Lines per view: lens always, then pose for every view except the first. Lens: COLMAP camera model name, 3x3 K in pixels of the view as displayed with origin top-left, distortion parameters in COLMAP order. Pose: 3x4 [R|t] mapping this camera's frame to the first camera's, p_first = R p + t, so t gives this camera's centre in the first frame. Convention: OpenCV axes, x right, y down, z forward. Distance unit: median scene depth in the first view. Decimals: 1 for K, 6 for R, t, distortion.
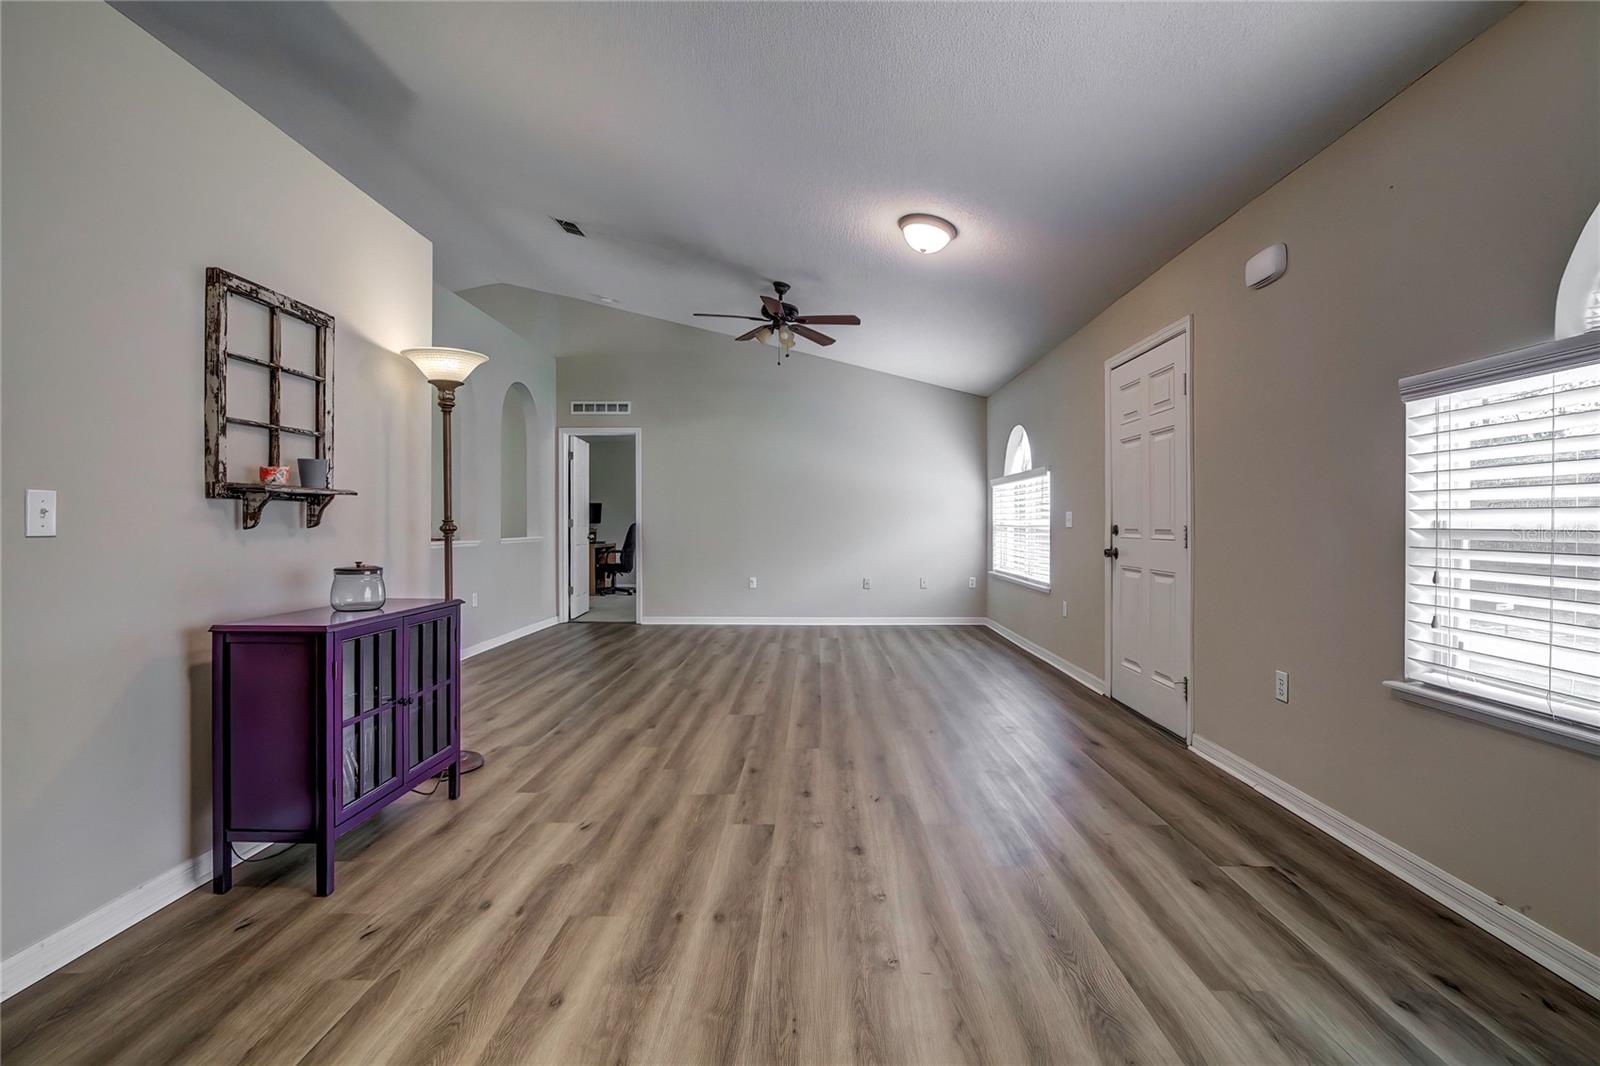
lens RADIAL K [[706.1, 0, 821.7], [0, 706.1, 522.6], [0, 0, 1]] dist [-0.014676, 0.000298]
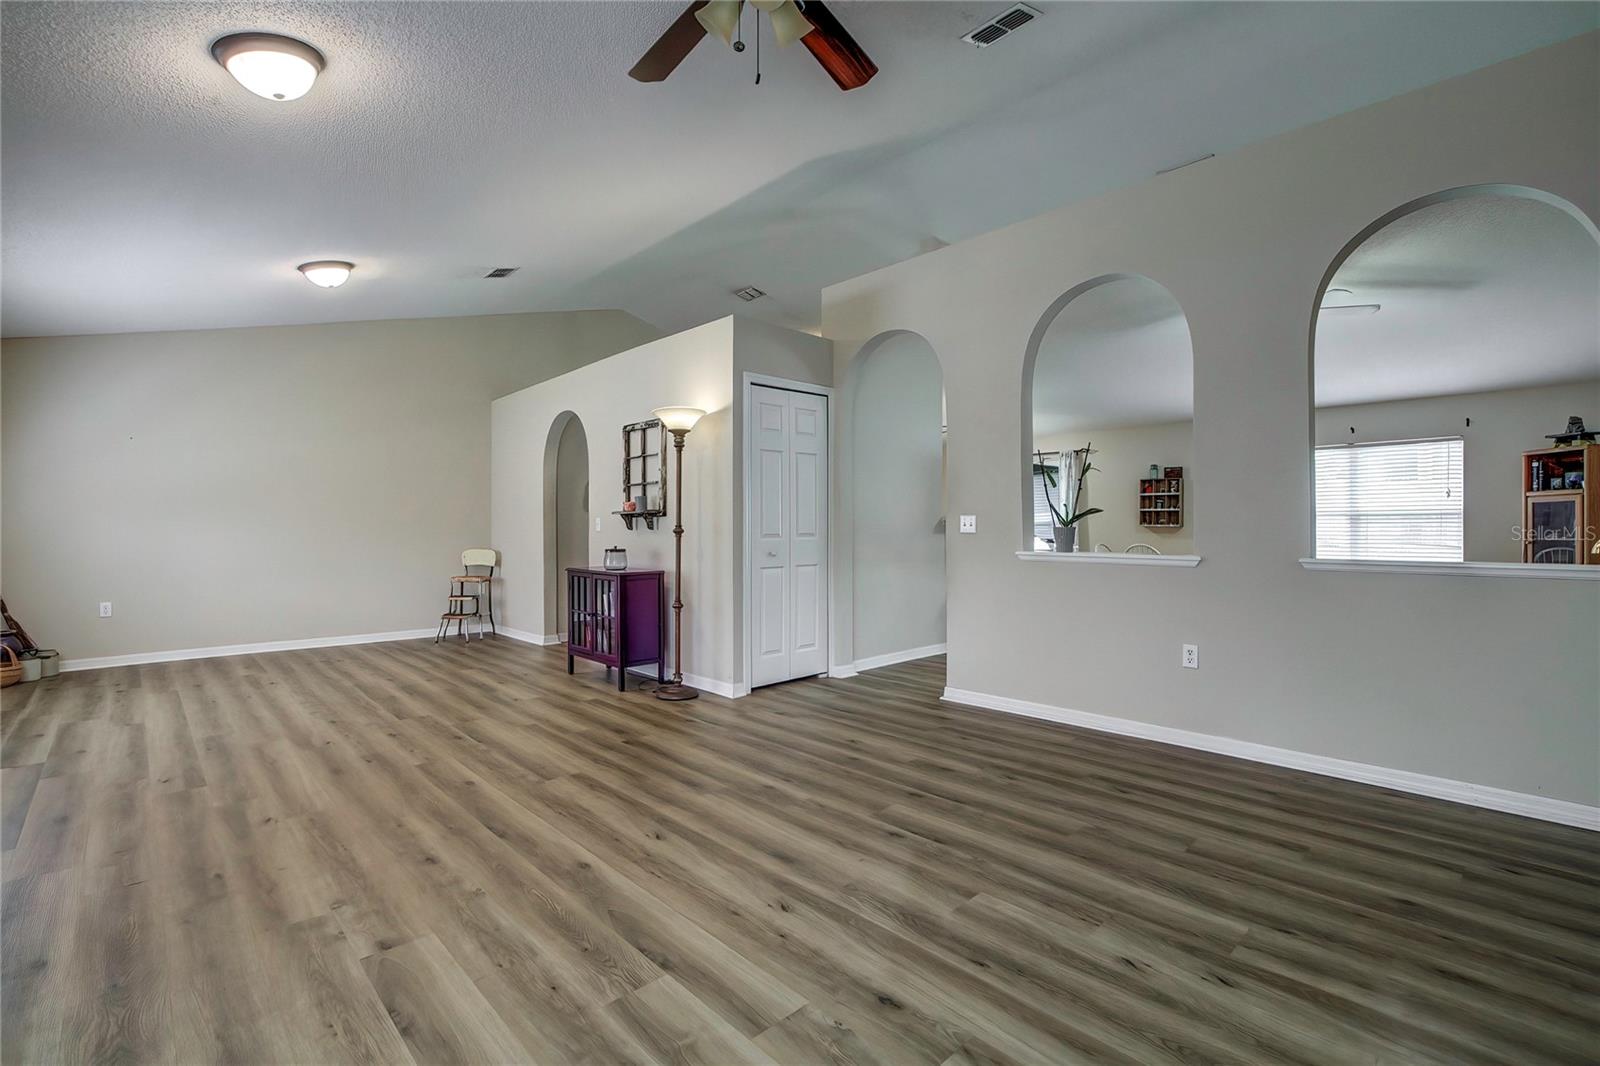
lens RADIAL K [[724.2, 0, 800.0], [0, 724.2, 533.0], [0, 0, 1]] dist [-0.011436, 0.000580]
pose [[-0.731262, 0.005231, -0.682076, 0.302734], [0.000828, 0.999977, 0.006782, 0.002443], [0.682096, 0.004394, -0.731250, 2.246981]]
